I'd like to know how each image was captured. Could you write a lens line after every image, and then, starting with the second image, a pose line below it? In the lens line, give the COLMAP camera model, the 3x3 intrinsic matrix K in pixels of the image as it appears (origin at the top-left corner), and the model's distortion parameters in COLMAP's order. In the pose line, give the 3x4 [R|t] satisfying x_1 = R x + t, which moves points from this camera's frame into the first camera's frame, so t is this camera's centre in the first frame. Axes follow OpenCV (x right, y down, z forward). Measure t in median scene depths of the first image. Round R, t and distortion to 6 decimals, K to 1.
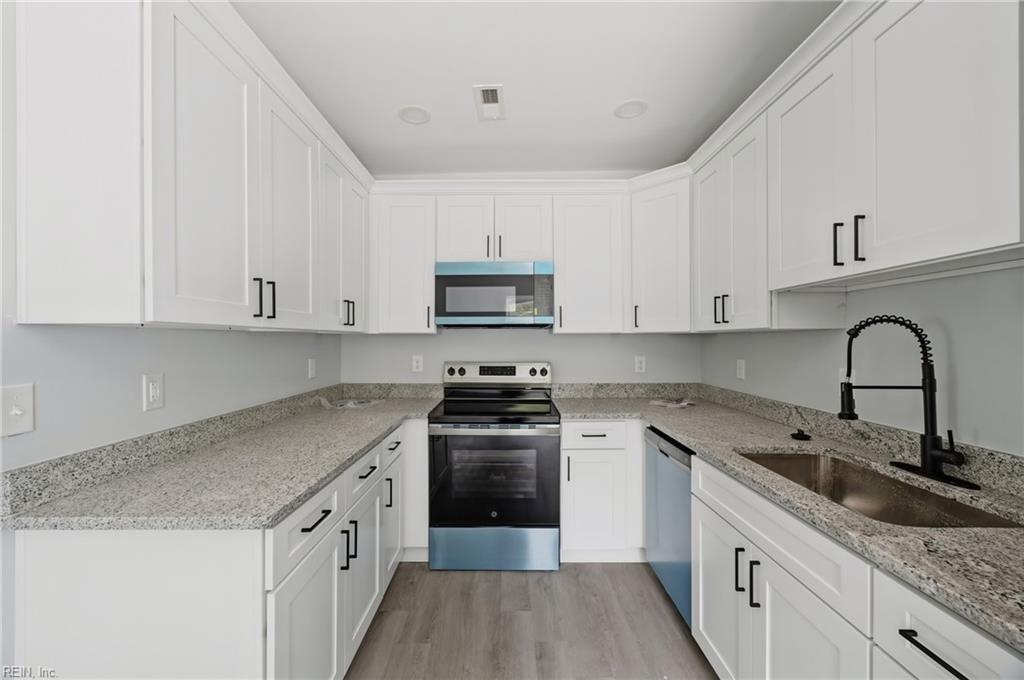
lens RADIAL K [[416.4, 0, 509.8], [0, 416.4, 341.9], [0, 0, 1]] dist [-0.001368, -0.000933]
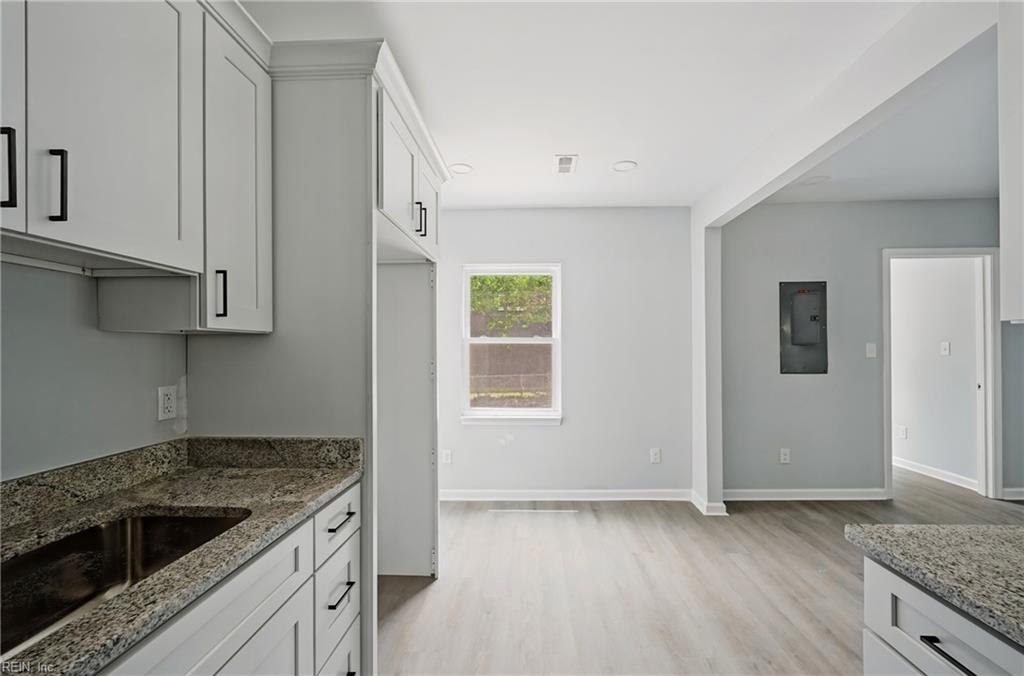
lens RADIAL K [[416.4, 0, 514.7], [0, 416.4, 343.6], [0, 0, 1]] dist [-0.001368, -0.000933]
pose [[-0.998744, 0.003555, 0.049973, 0.145331], [0.003192, 0.999968, -0.007354, -0.000129], [-0.049998, -0.007185, -0.998723, 2.080587]]
